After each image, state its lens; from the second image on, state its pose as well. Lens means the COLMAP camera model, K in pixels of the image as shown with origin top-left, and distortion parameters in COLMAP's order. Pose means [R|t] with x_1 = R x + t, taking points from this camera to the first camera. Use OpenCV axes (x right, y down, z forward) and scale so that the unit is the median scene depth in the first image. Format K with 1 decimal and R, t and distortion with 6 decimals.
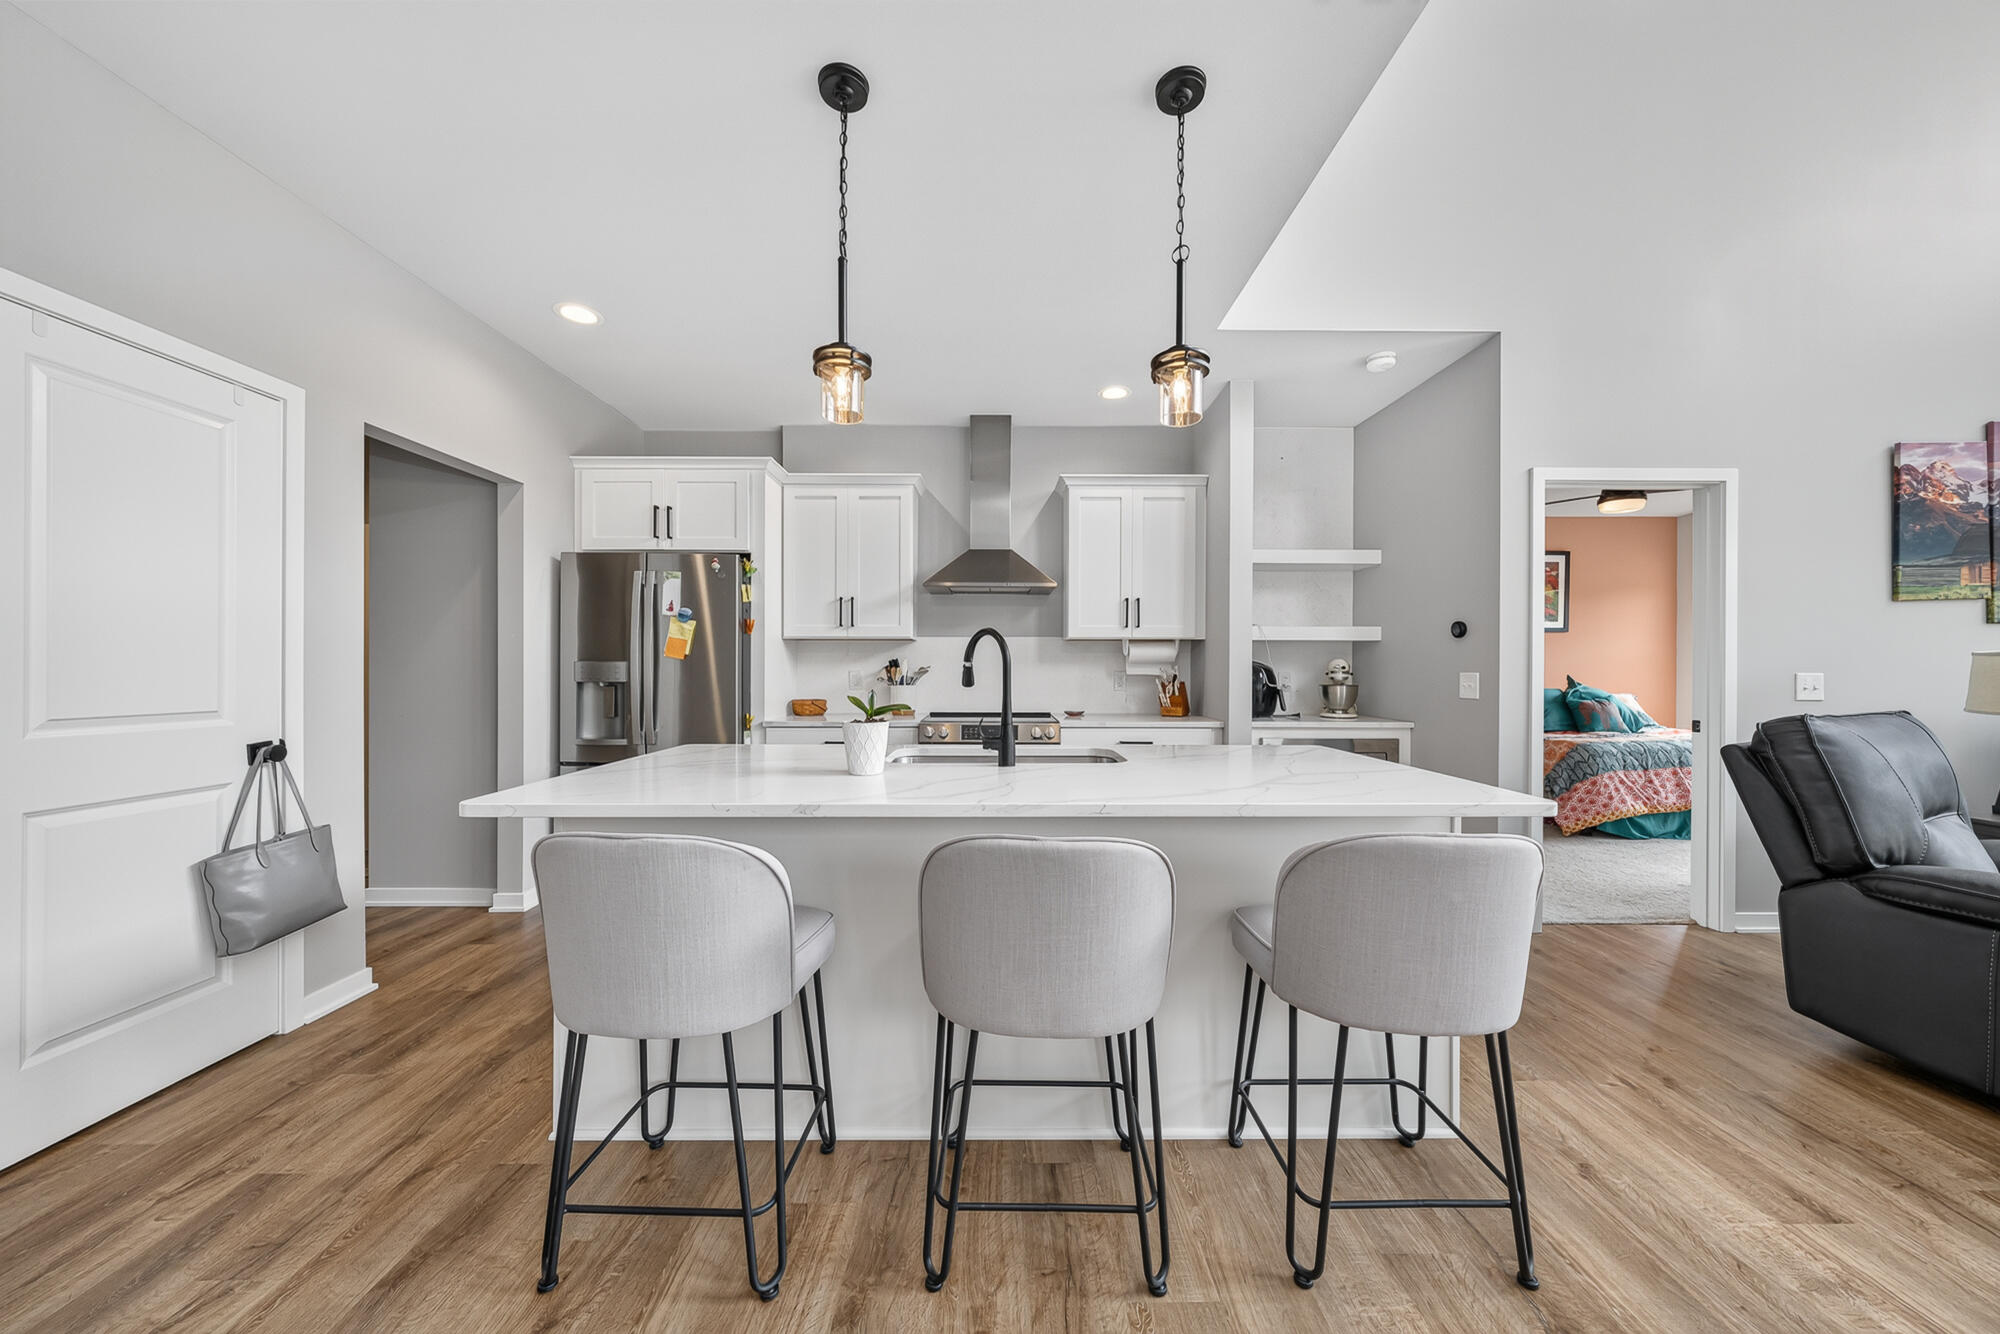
lens RADIAL K [[682.8, 0, 1004.0], [0, 682.8, 666.5], [0, 0, 1]] dist [-0.001423, -0.000092]
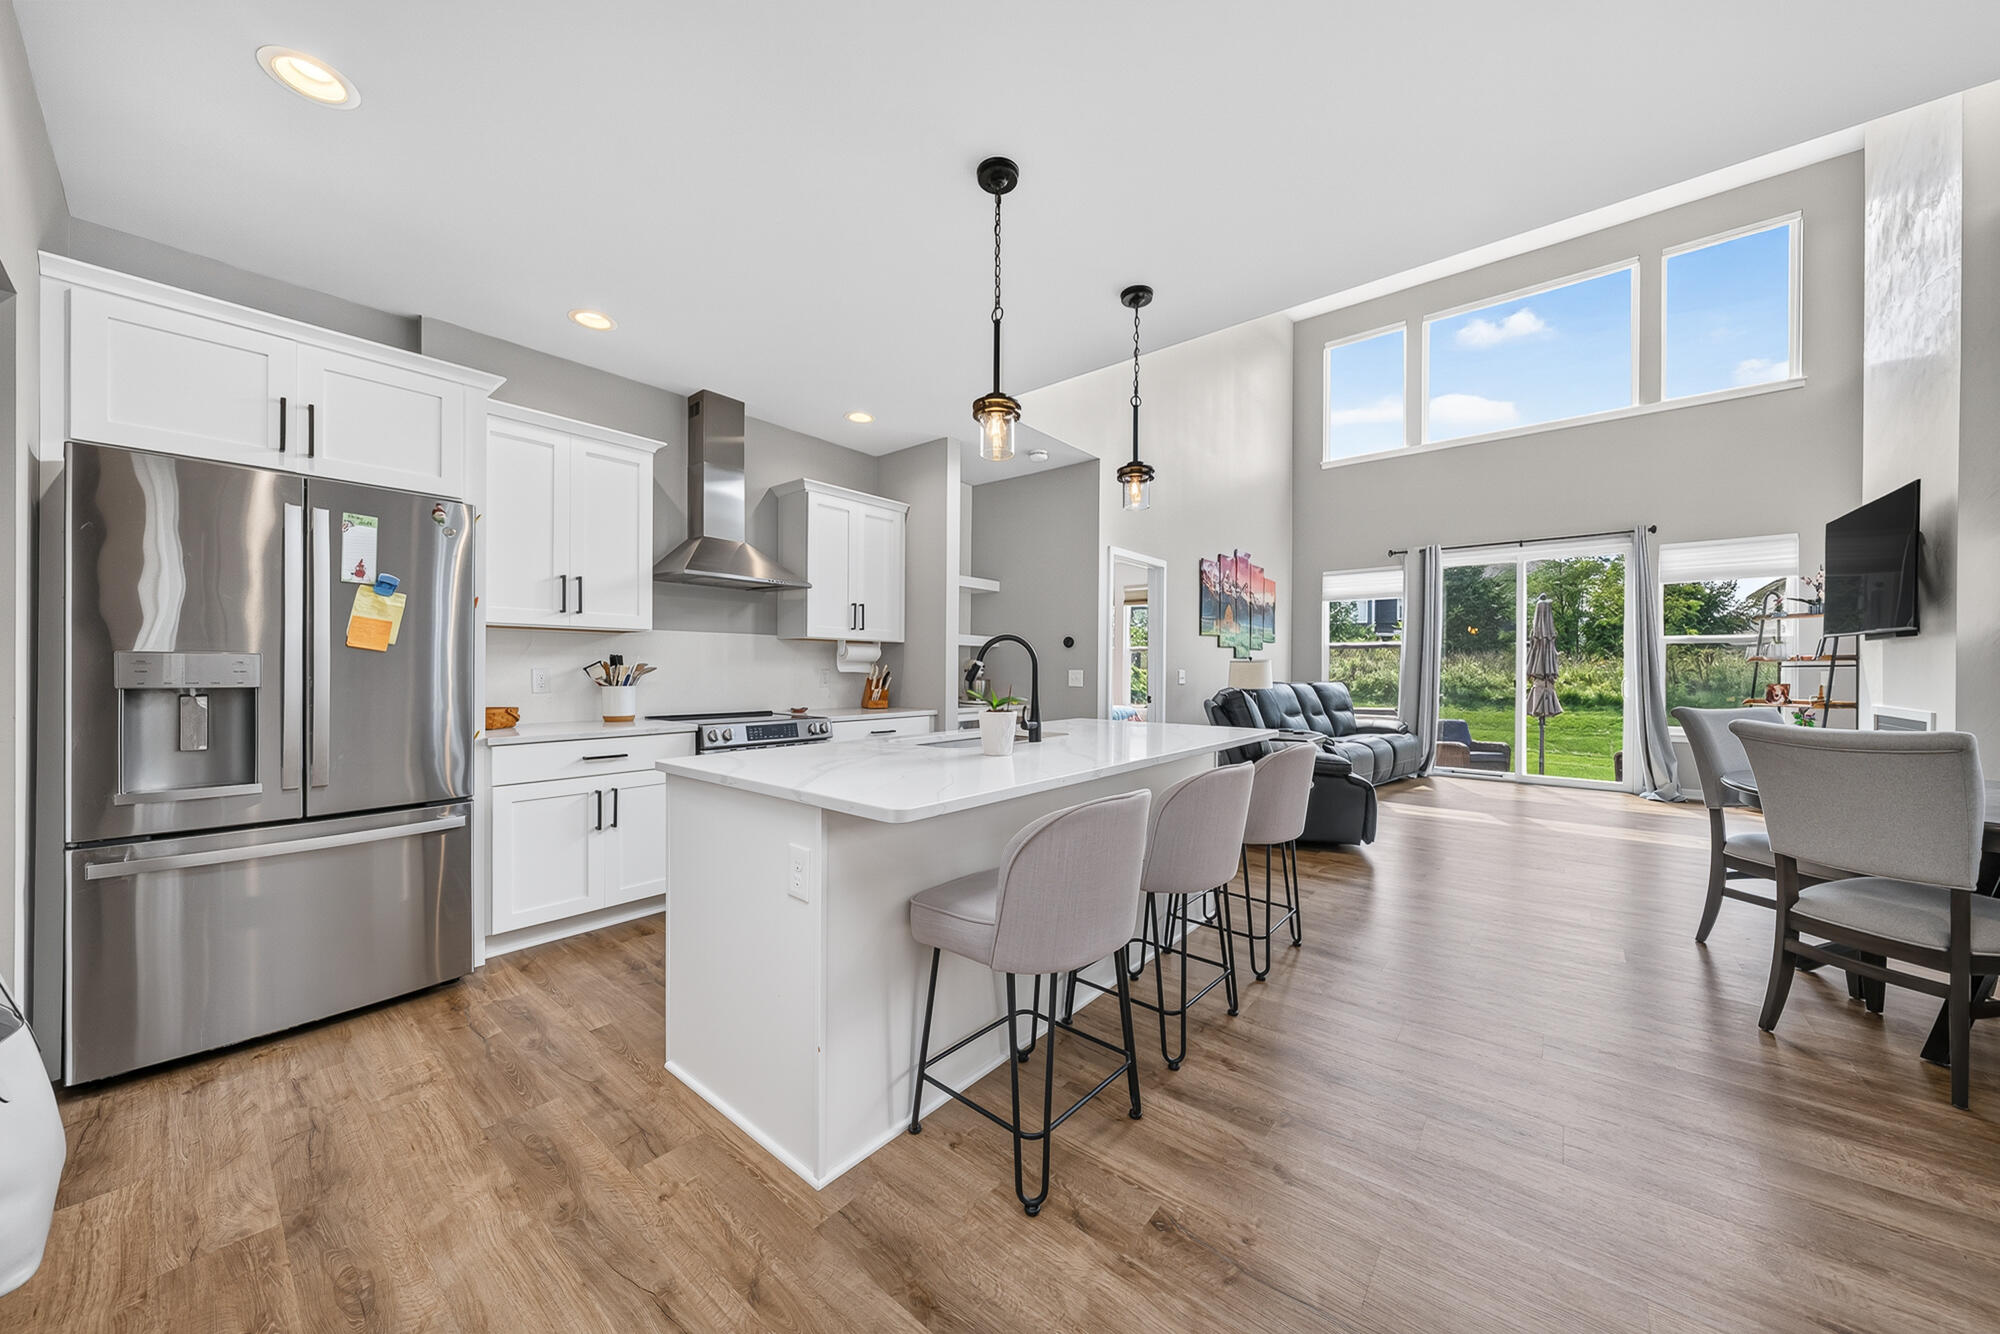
lens RADIAL K [[682.8, 0, 1004.0], [0, 682.8, 666.5], [0, 0, 1]] dist [-0.001423, -0.000092]
pose [[0.643818, 0.002950, 0.765173, -0.589263], [-0.005255, 0.999986, 0.000567, 0.000643], [-0.765161, -0.004386, 0.643825, 0.116186]]
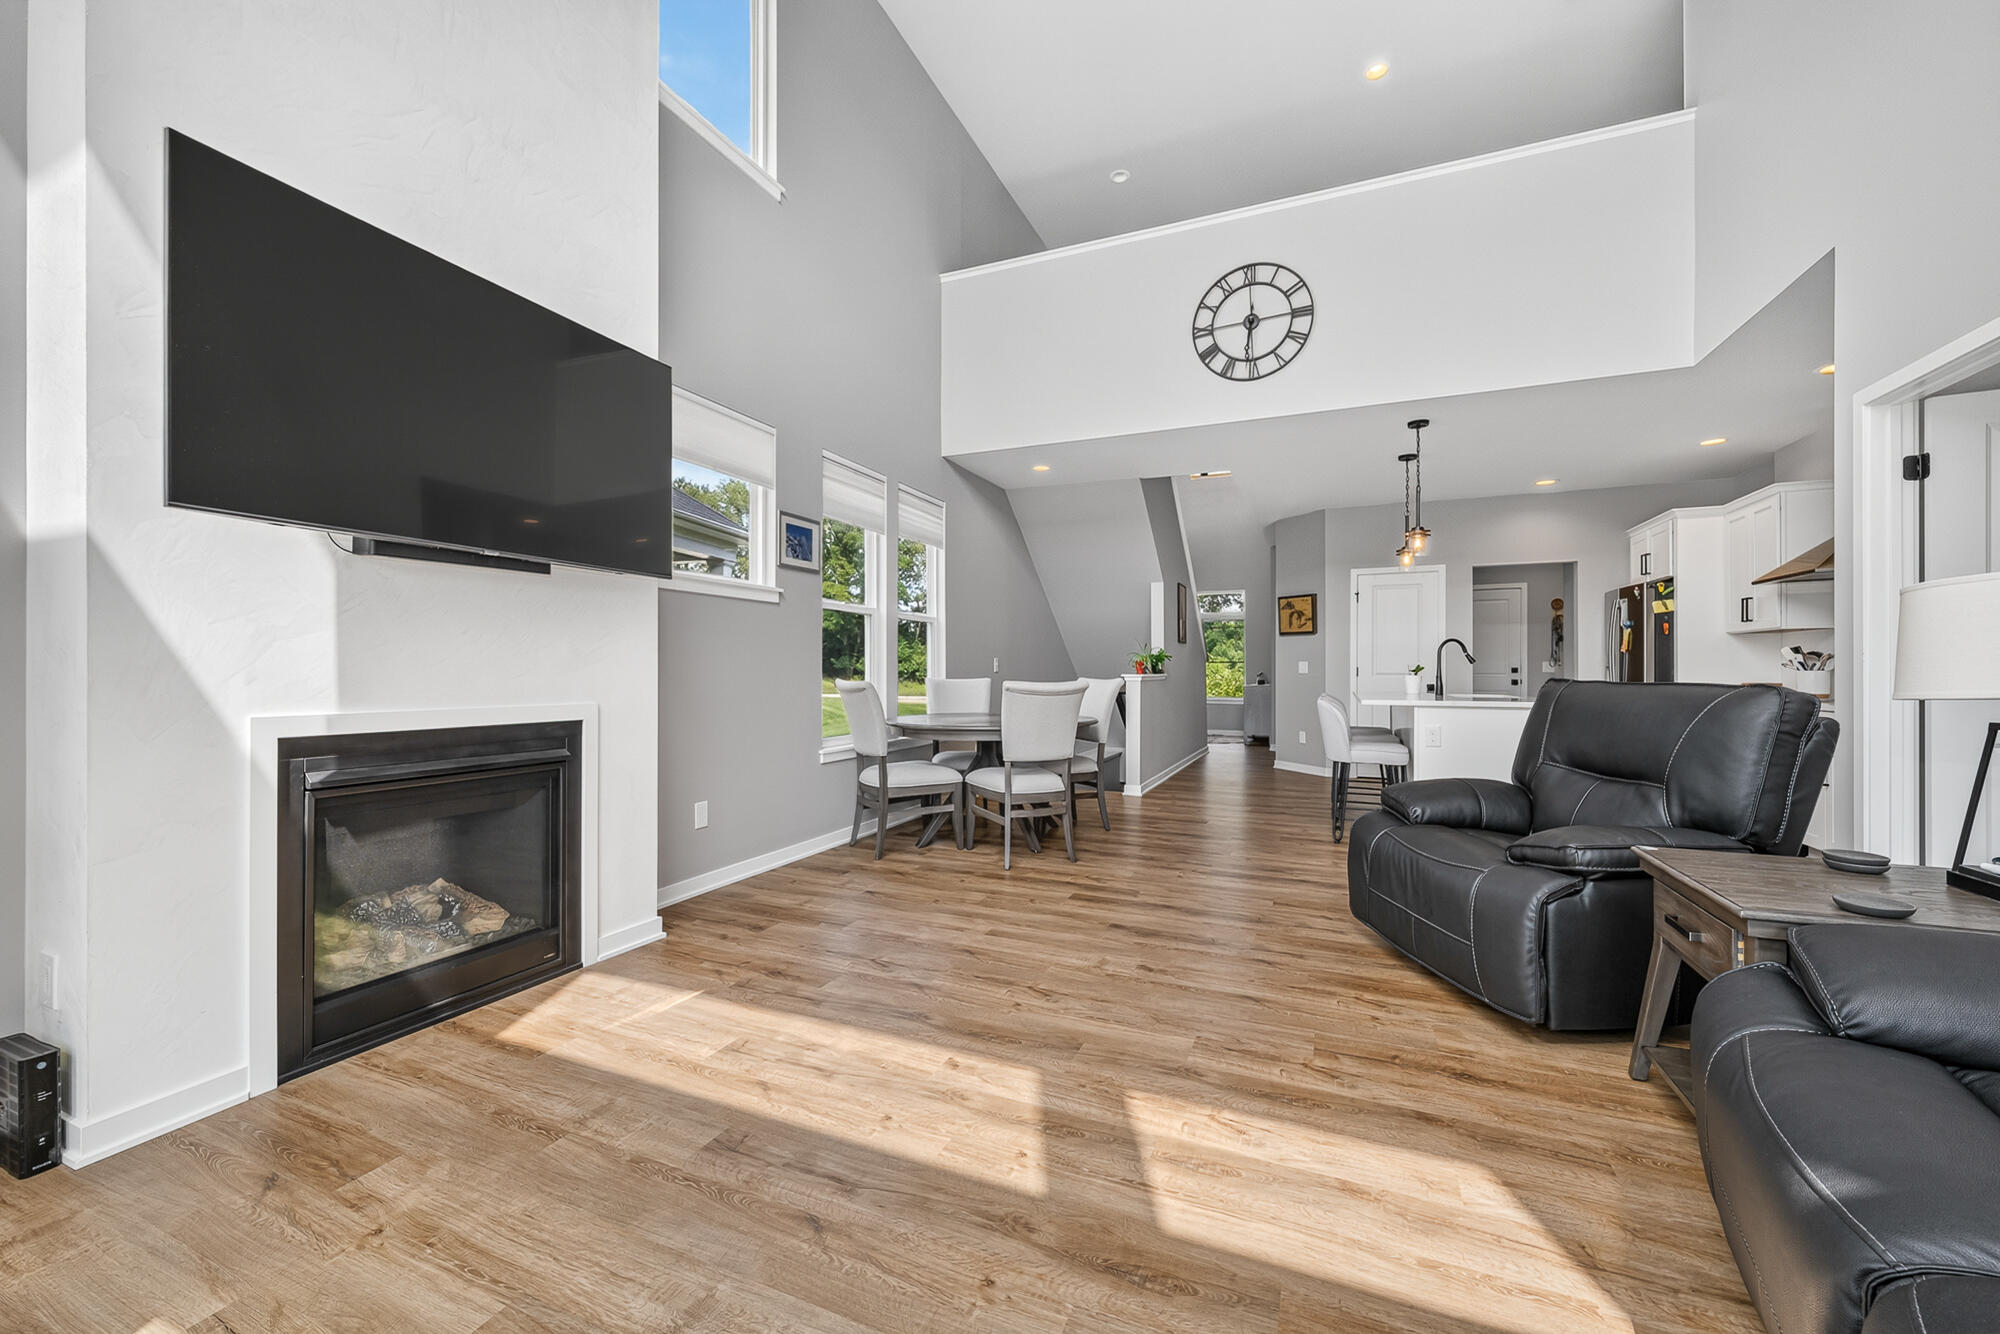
lens RADIAL K [[790.9, 0, 998.7], [0, 790.9, 678.6], [0, 0, 1]] dist [0.000280, -0.000010]
pose [[-0.402669, 0.006651, -0.915321, 1.848248], [0.000205, 0.999974, 0.007176, 0.037454], [0.915346, 0.002702, -0.402660, 0.396818]]
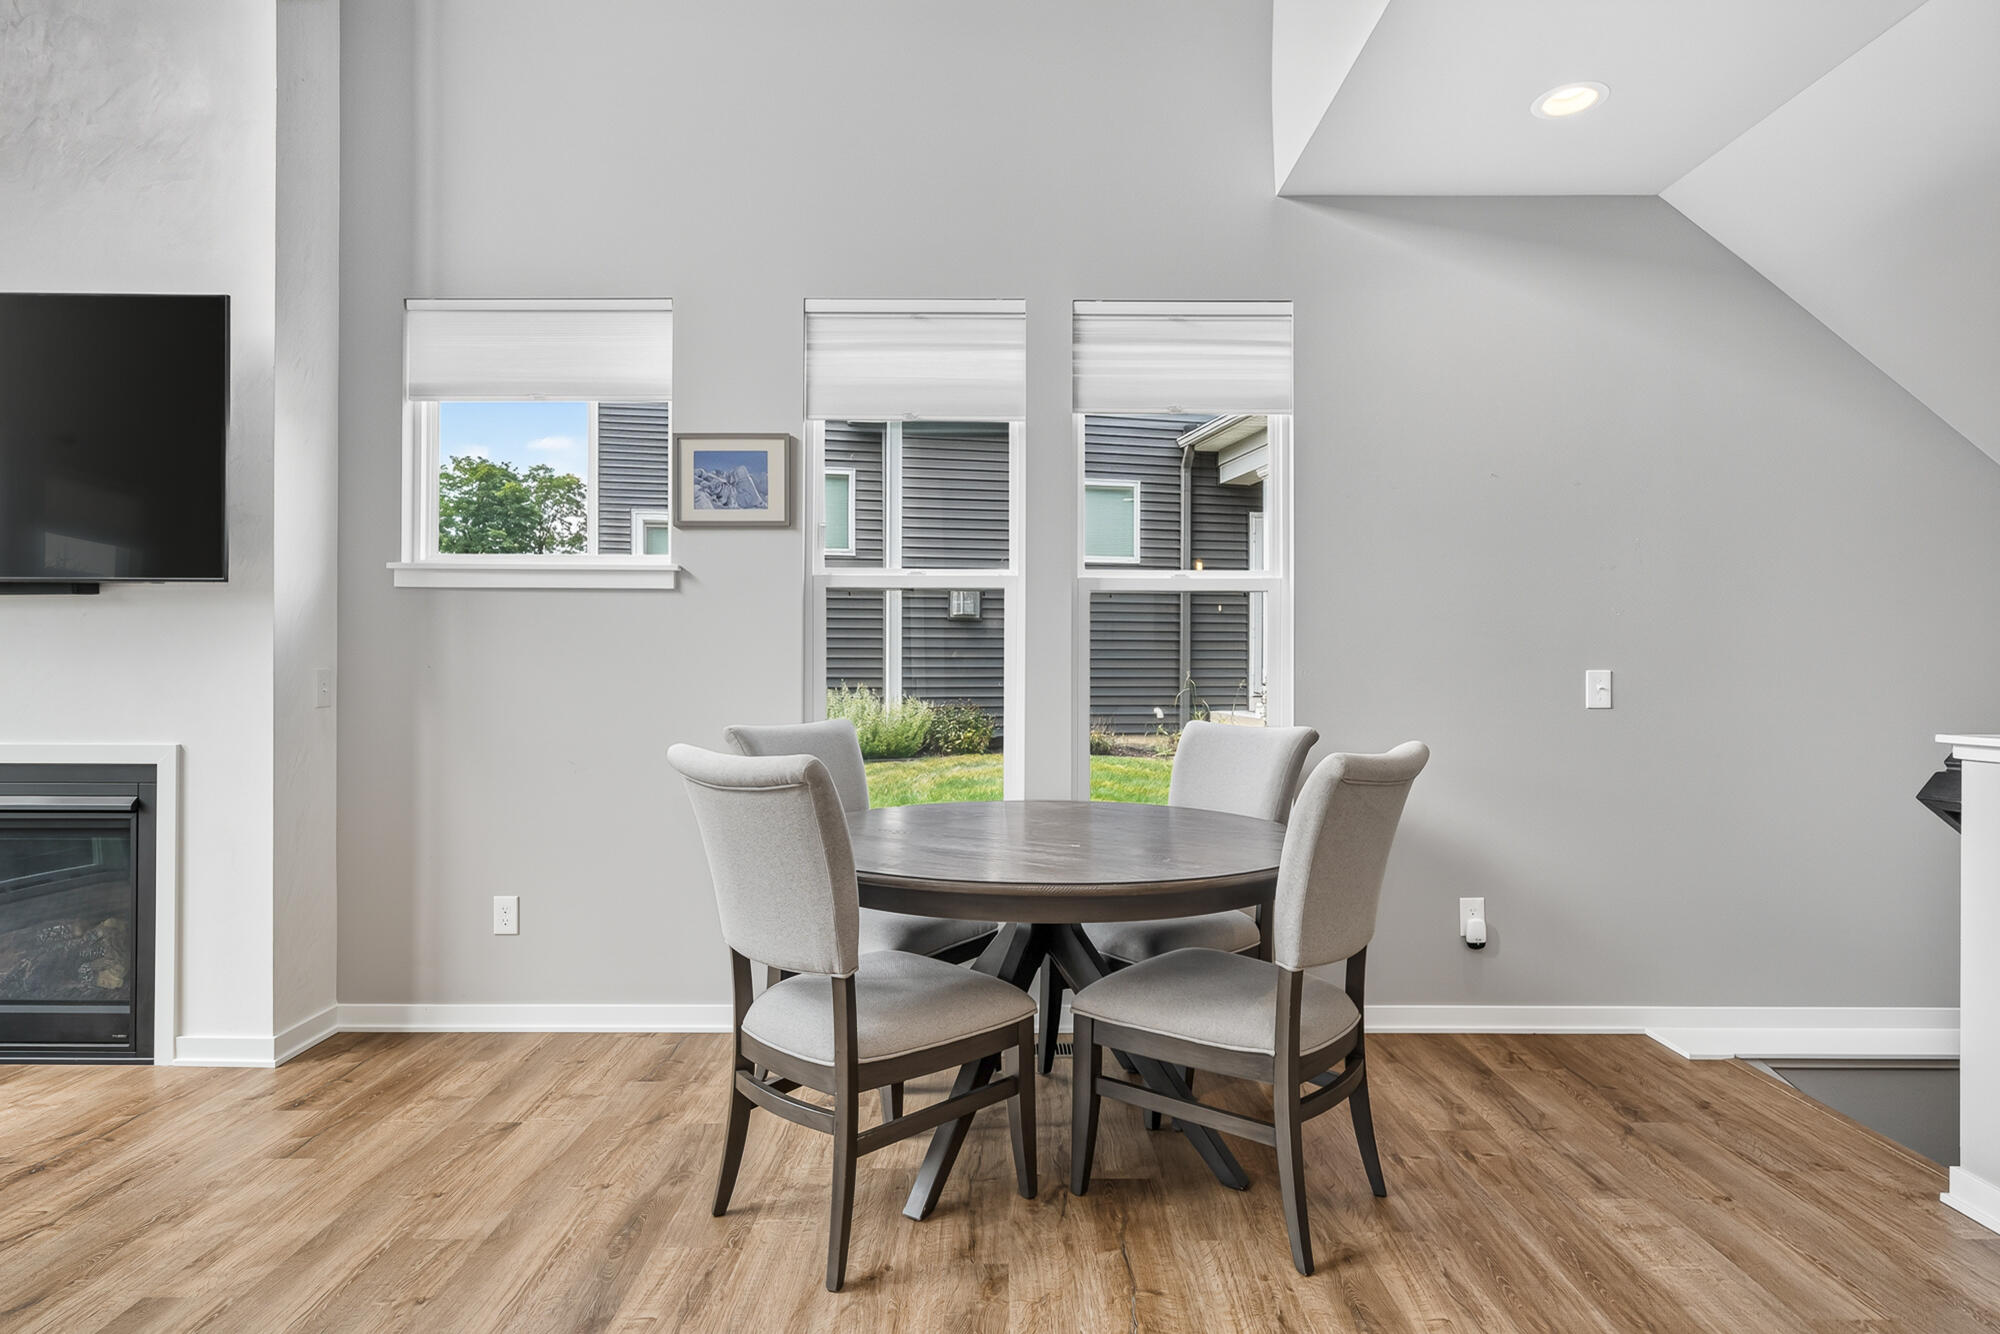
lens RADIAL K [[1085.9, 0, 1000.0], [0, 1085.9, 667.0], [0, 0, 1]] dist [-0.000321, 0.000454]
pose [[-0.999938, -0.005396, 0.009728, 0.531897], [-0.005450, 0.999970, -0.005522, 0.004792], [-0.009698, -0.005575, -0.999937, 0.593395]]
